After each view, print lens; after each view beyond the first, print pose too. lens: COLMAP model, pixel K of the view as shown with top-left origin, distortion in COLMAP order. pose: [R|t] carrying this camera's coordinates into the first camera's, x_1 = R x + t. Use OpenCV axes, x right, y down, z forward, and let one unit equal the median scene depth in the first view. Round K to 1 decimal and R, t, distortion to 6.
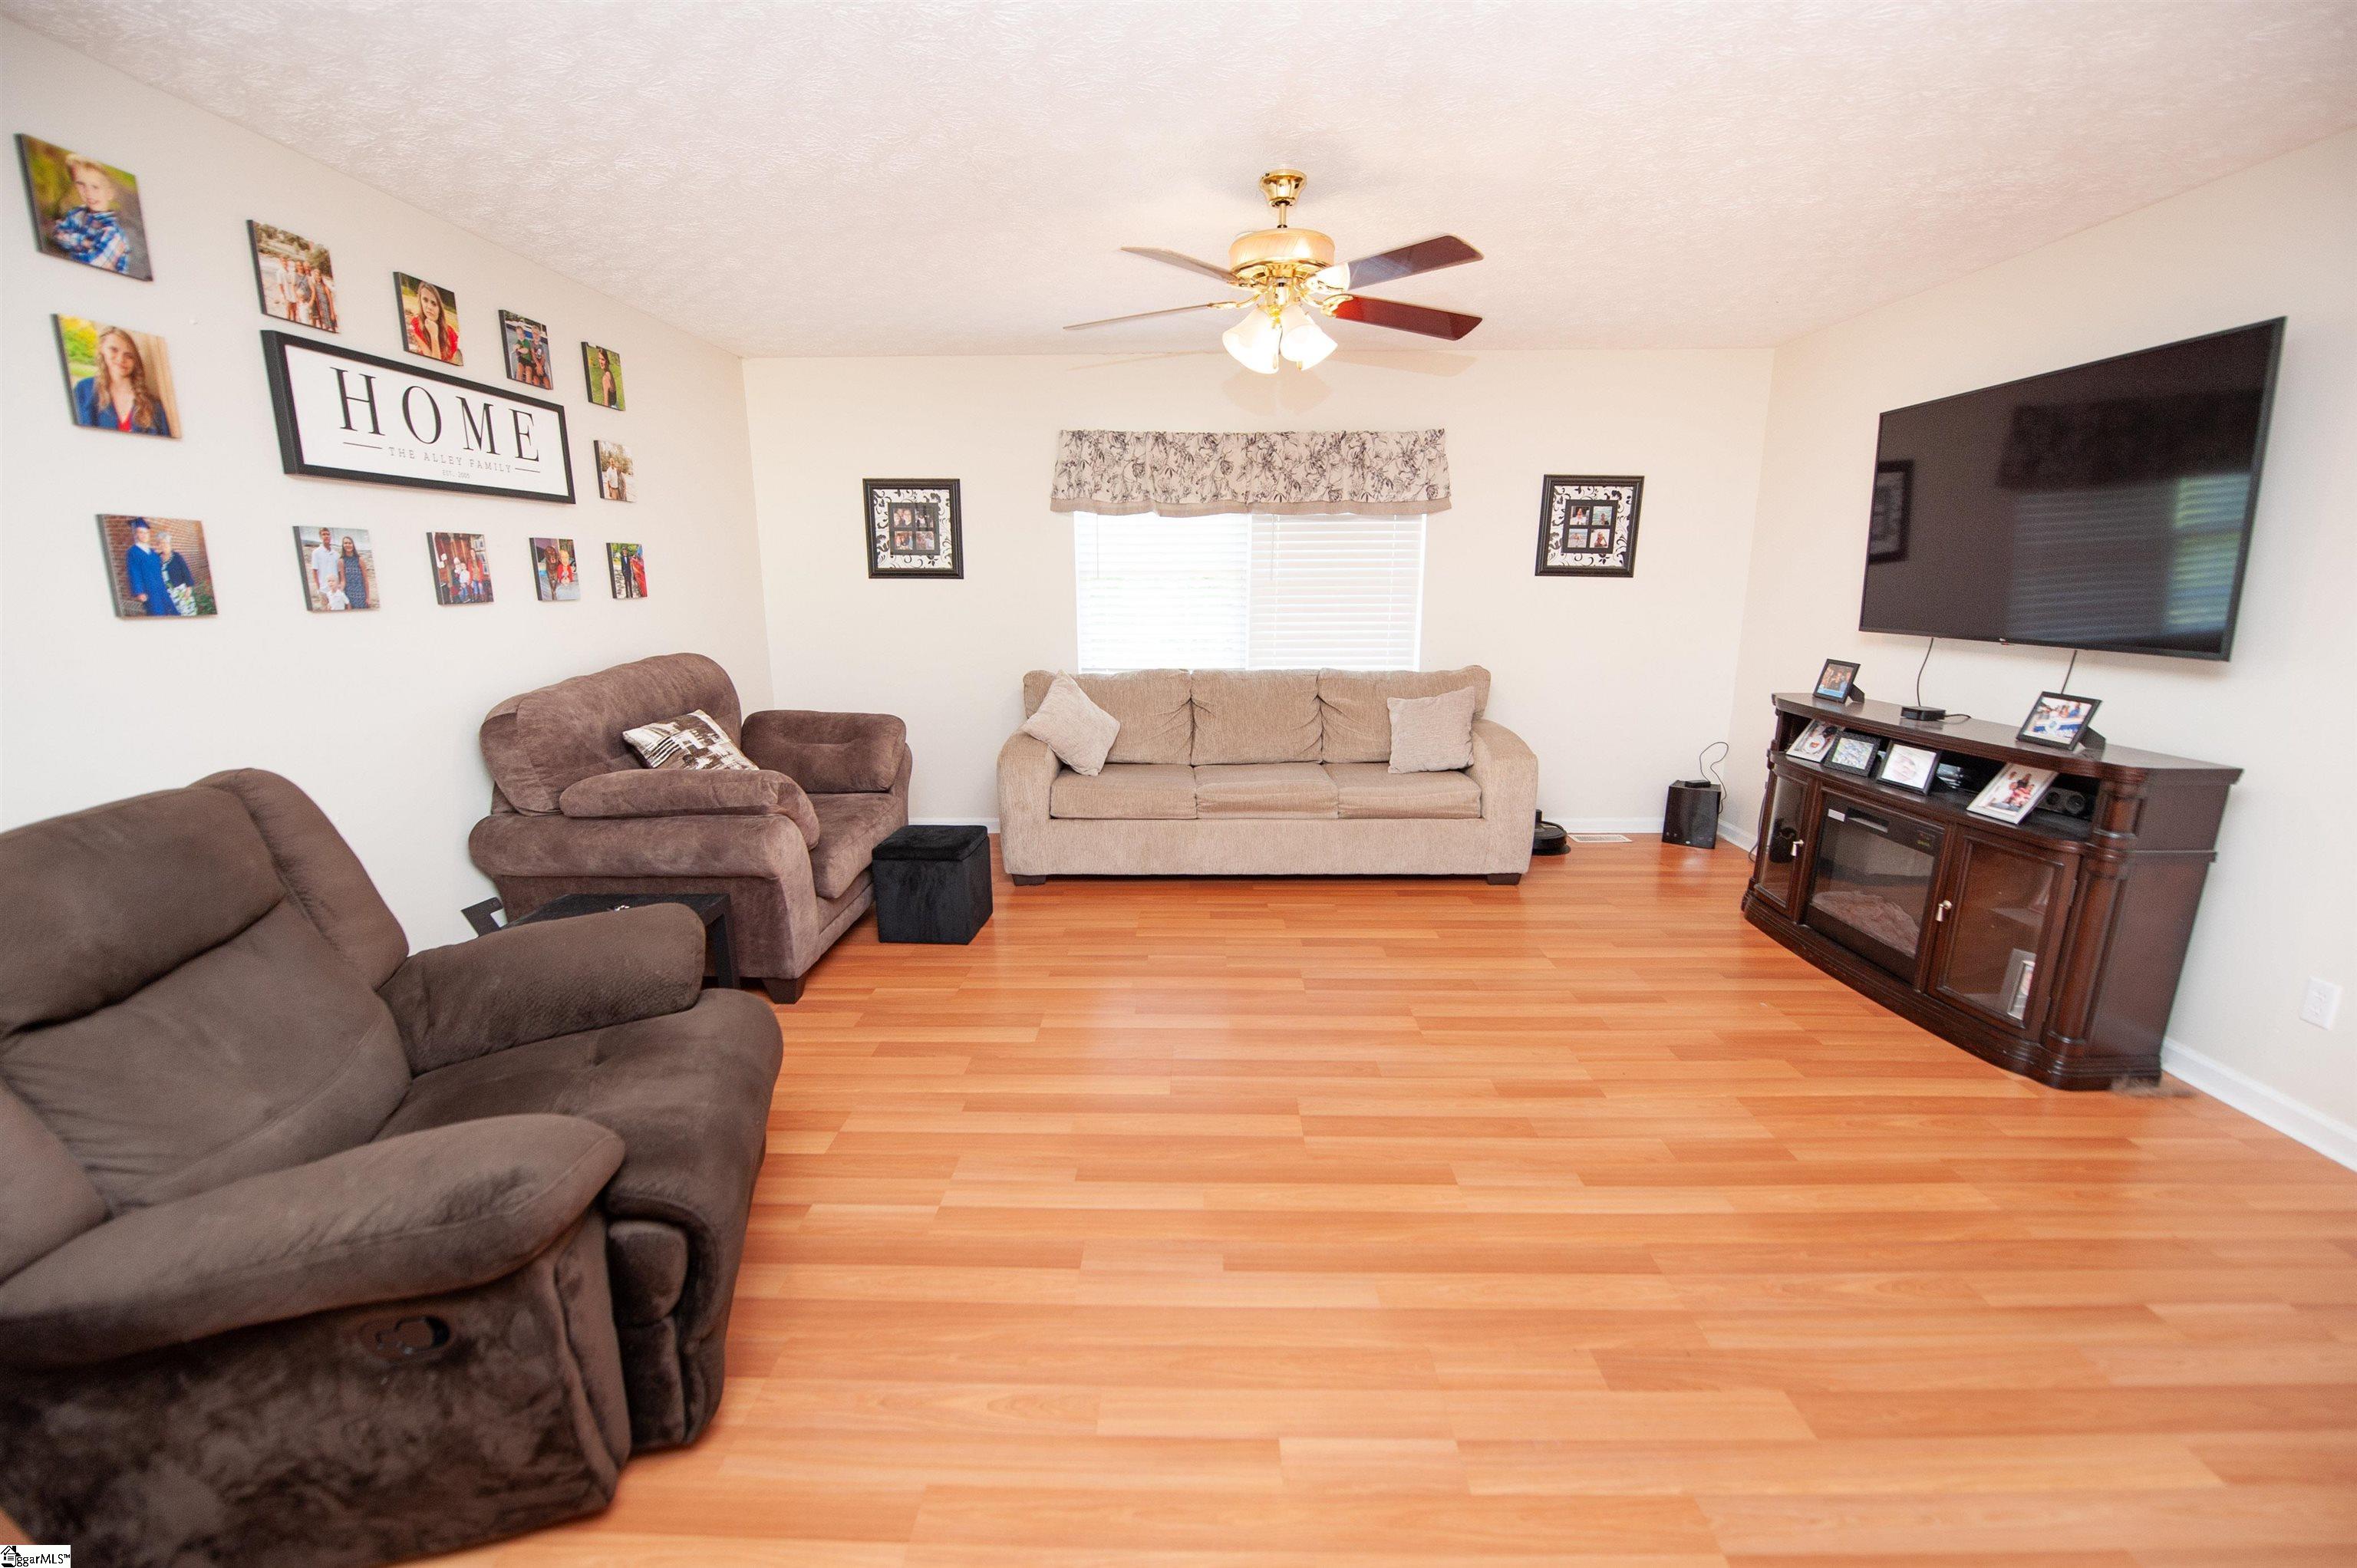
lens RADIAL K [[952.1, 0, 1180.2], [0, 952.1, 792.5], [0, 0, 1]] dist [-0.016374, -0.003820]
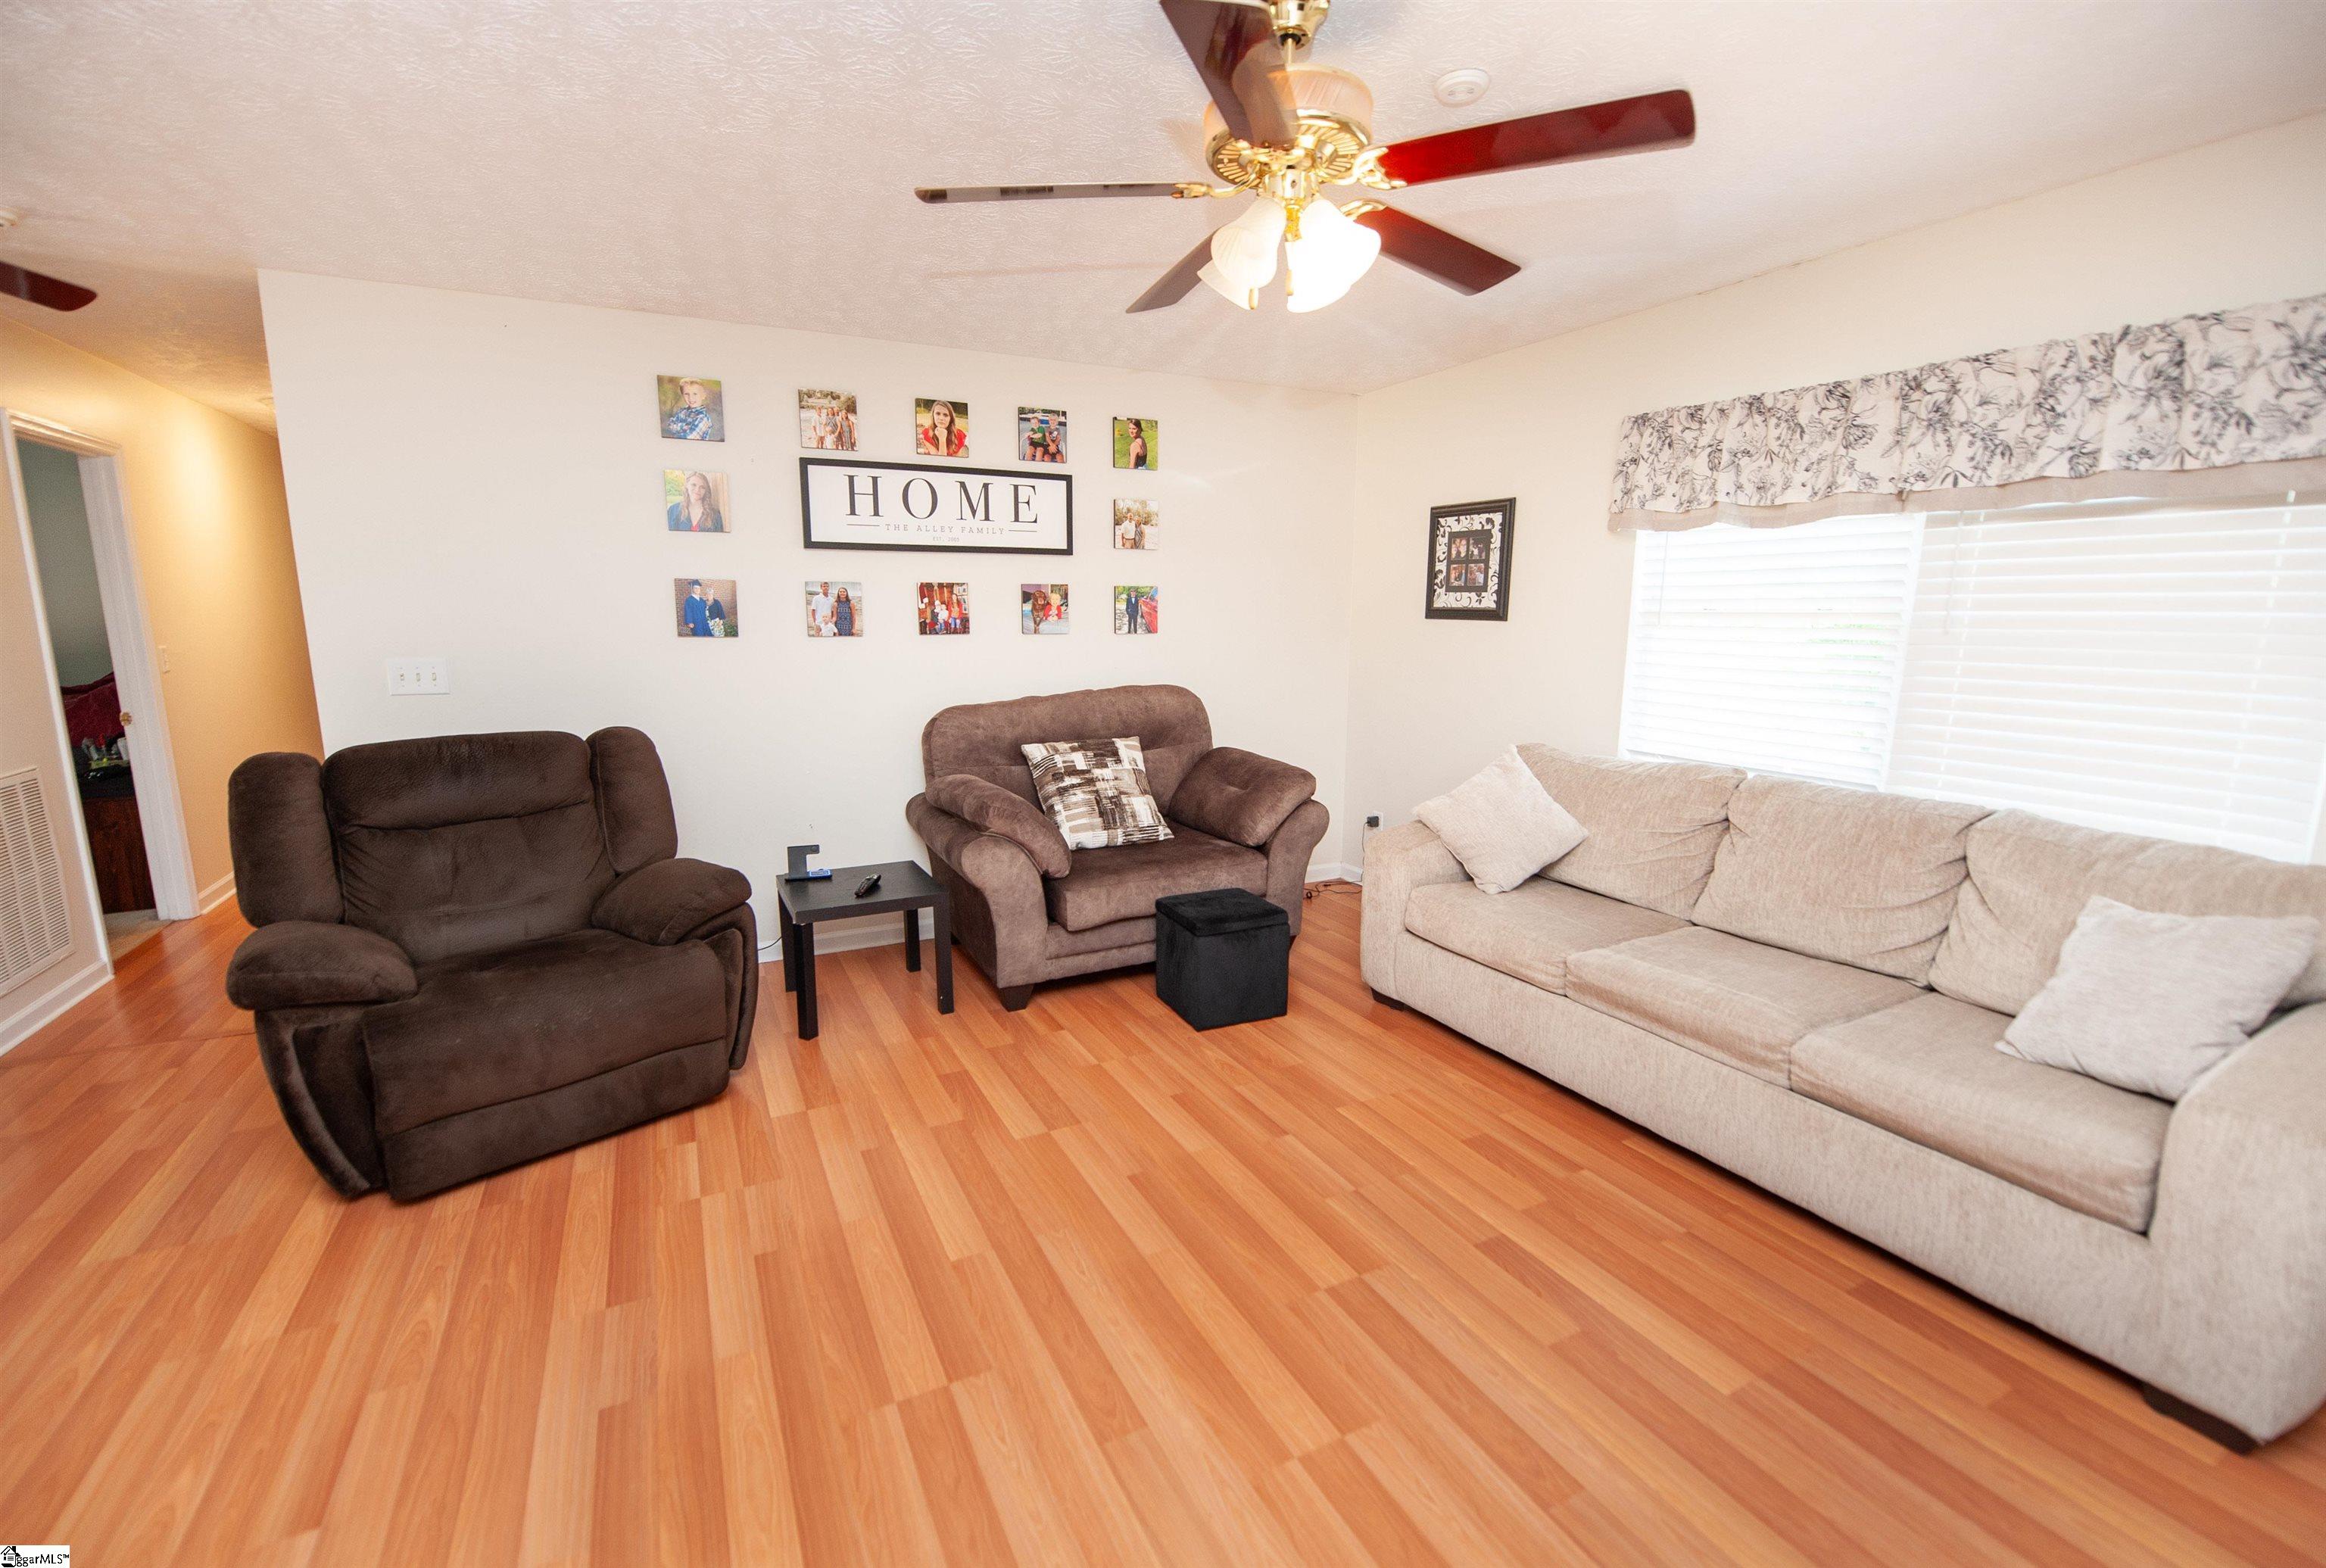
lens RADIAL K [[985.6, 0, 1155.9], [0, 985.6, 791.1], [0, 0, 1]] dist [-0.014188, -0.003782]
pose [[0.467123, 0.163219, -0.868997, 0.584404], [-0.198805, 0.977037, 0.076645, -0.137109], [0.861552, 0.136958, 0.488846, 0.552023]]
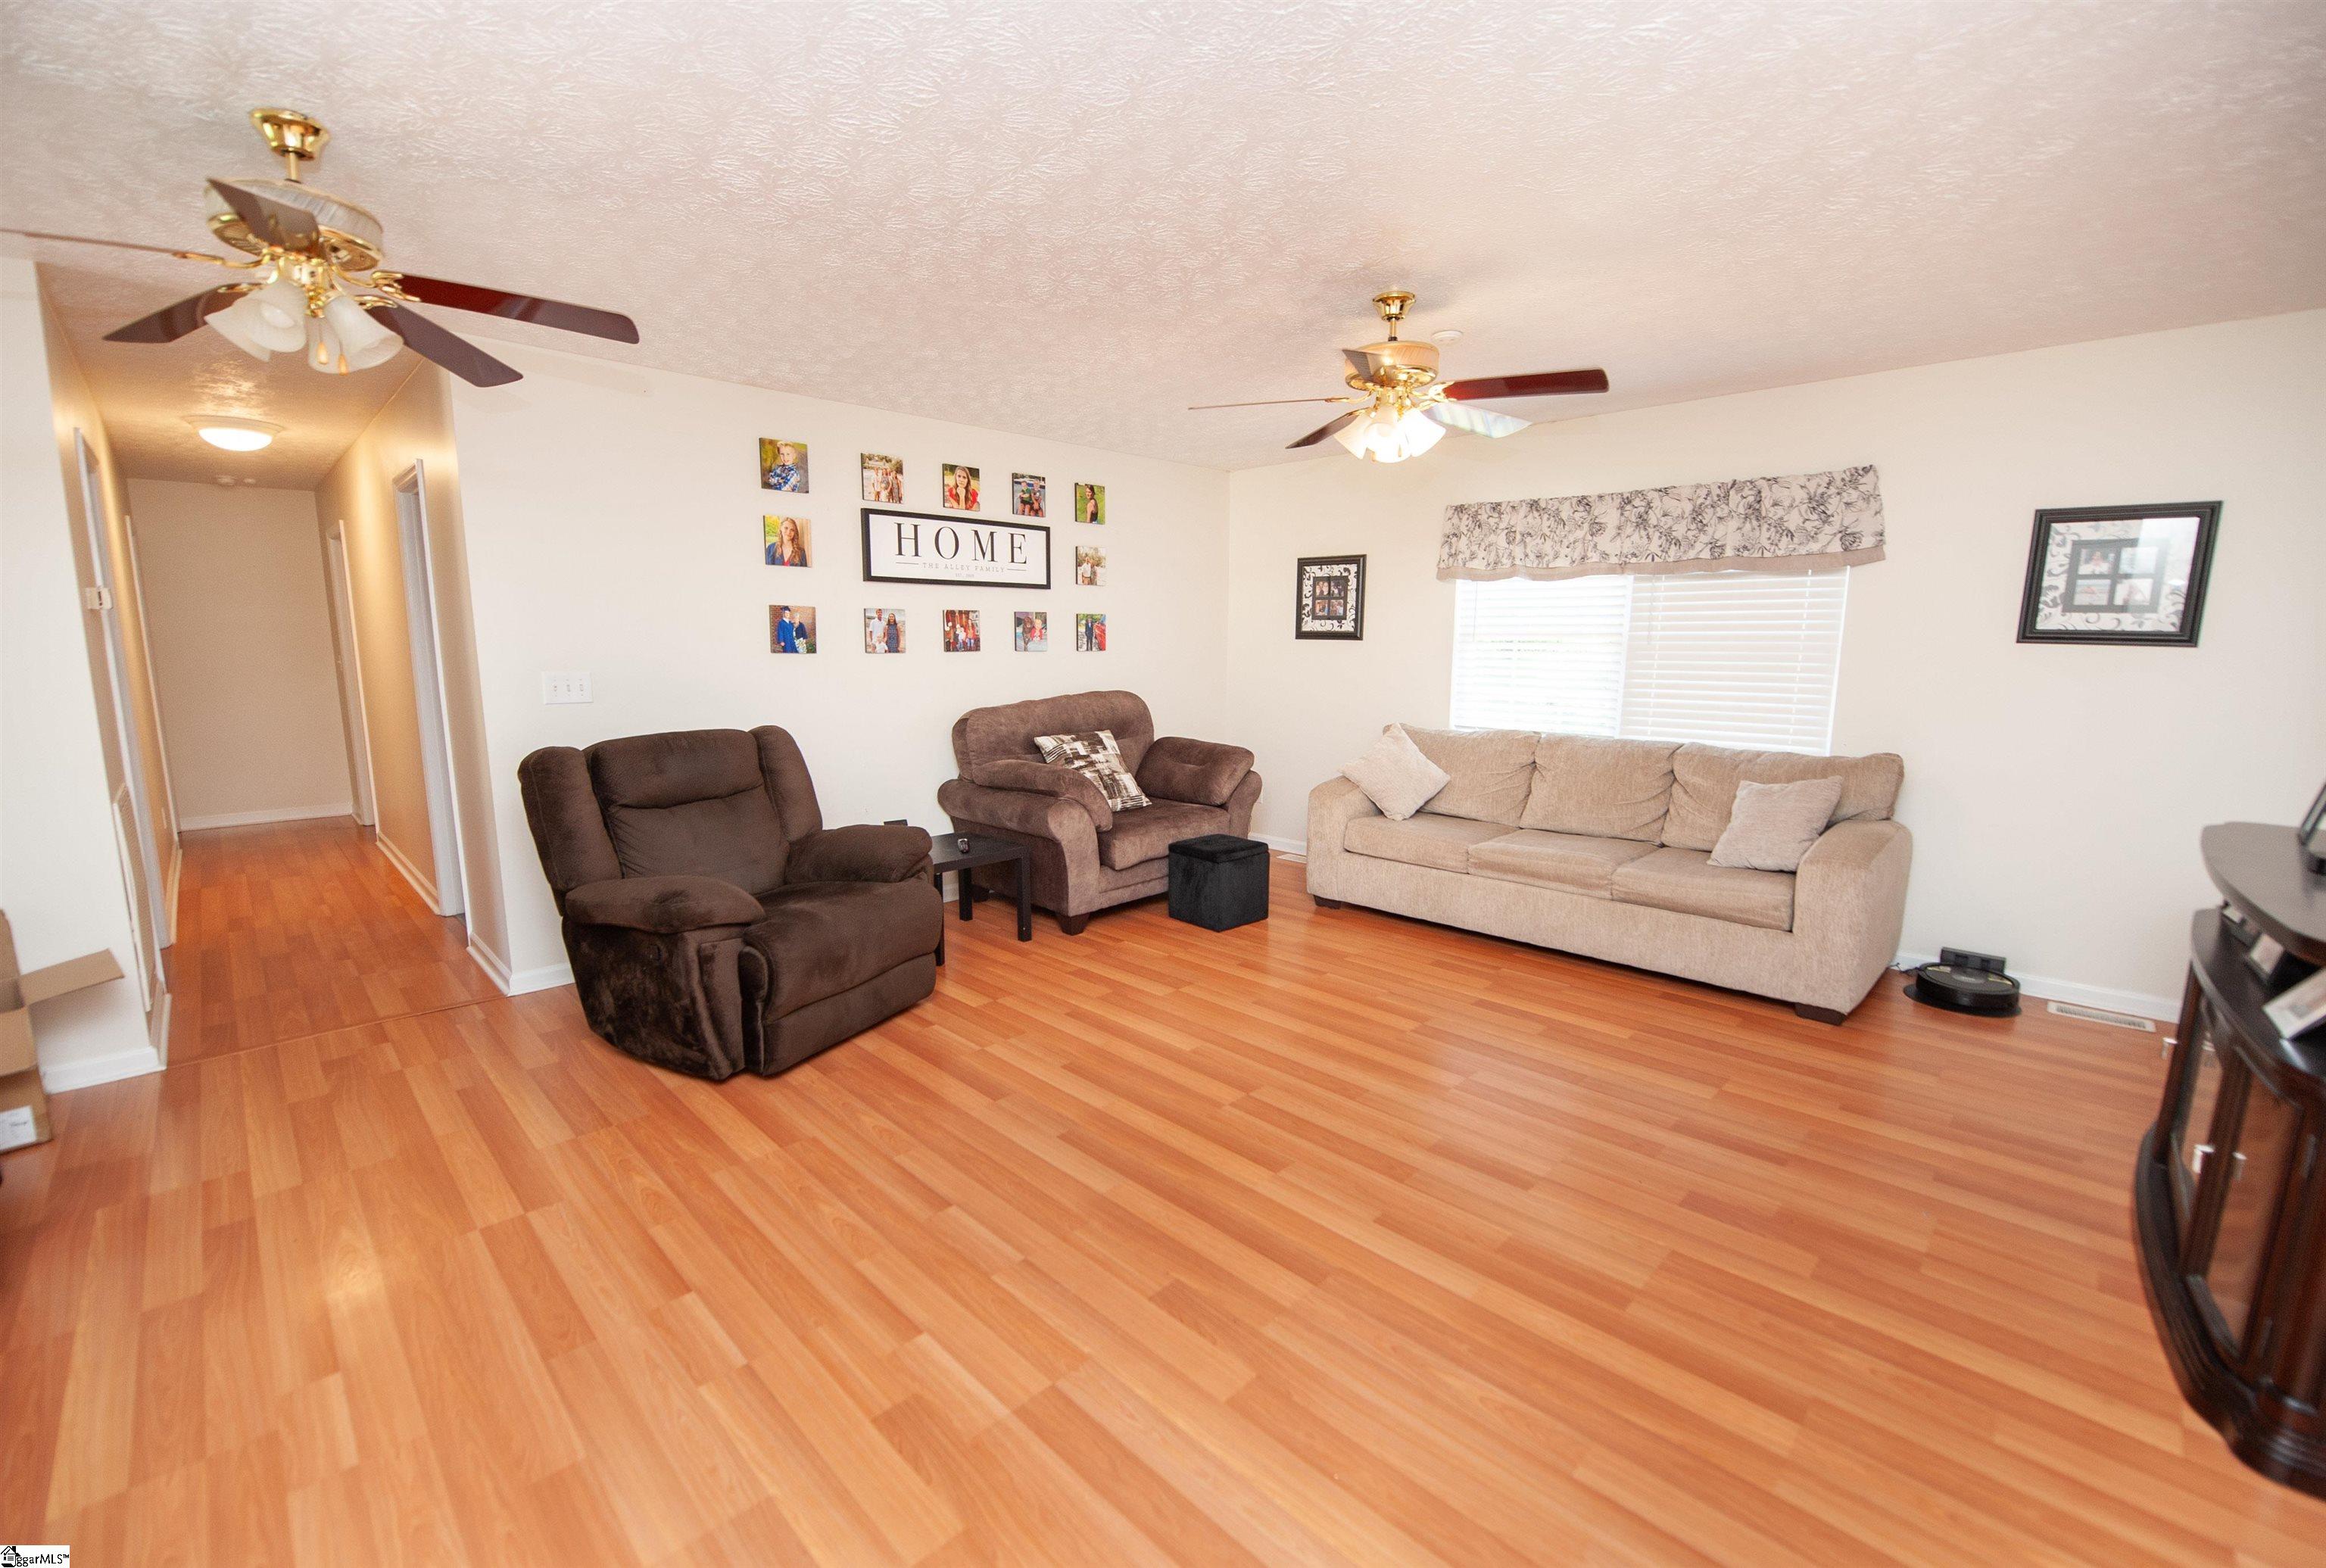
lens RADIAL K [[964.7, 0, 1155.6], [0, 964.7, 791.1], [0, 0, 1]] dist [-0.017357, -0.000141]
pose [[0.719520, 0.113543, -0.685127, 0.626577], [-0.157694, 0.987486, -0.001960, -0.006920], [0.676331, 0.109451, 0.728421, 0.014228]]
